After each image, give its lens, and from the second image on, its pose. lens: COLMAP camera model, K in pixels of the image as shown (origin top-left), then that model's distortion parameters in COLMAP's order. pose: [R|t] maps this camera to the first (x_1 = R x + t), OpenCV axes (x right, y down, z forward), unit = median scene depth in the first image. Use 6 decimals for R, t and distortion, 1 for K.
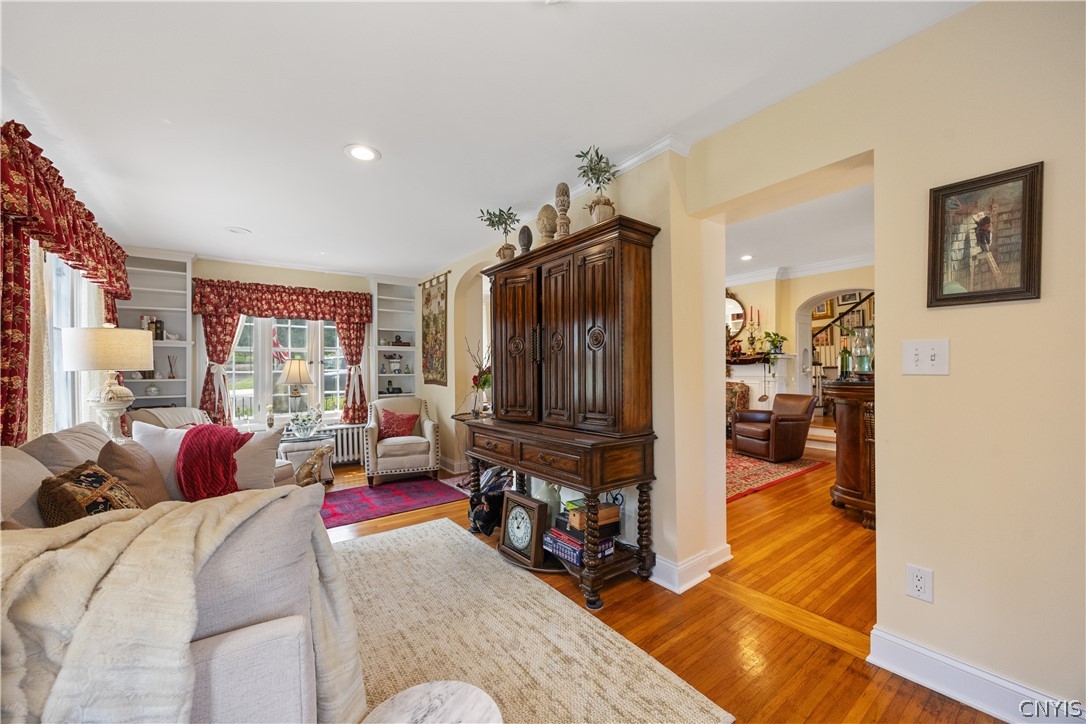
lens RADIAL K [[418.3, 0, 543.3], [0, 418.3, 376.4], [0, 0, 1]] dist [-0.003415, 0.000508]
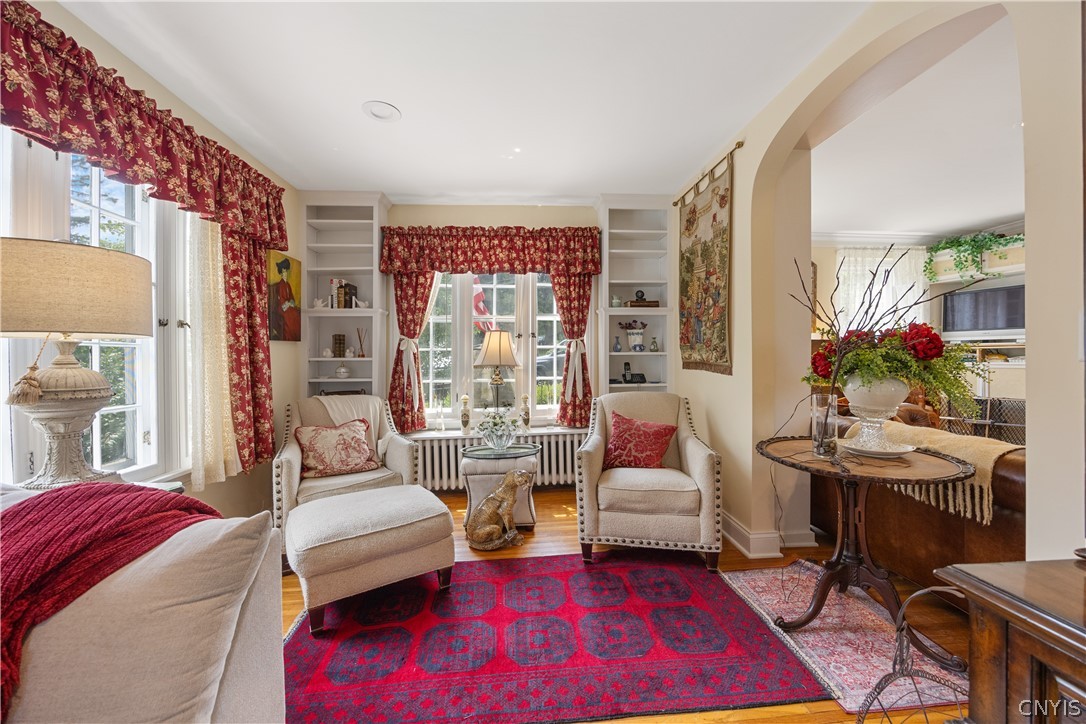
lens RADIAL K [[418.3, 0, 542.7], [0, 418.3, 357.5], [0, 0, 1]] dist [-0.003415, 0.000508]
pose [[0.842613, 0.004195, -0.538503, -0.150170], [-0.005150, 0.999987, -0.000268, 0.003608], [0.538495, 0.002999, 0.842623, 0.446106]]
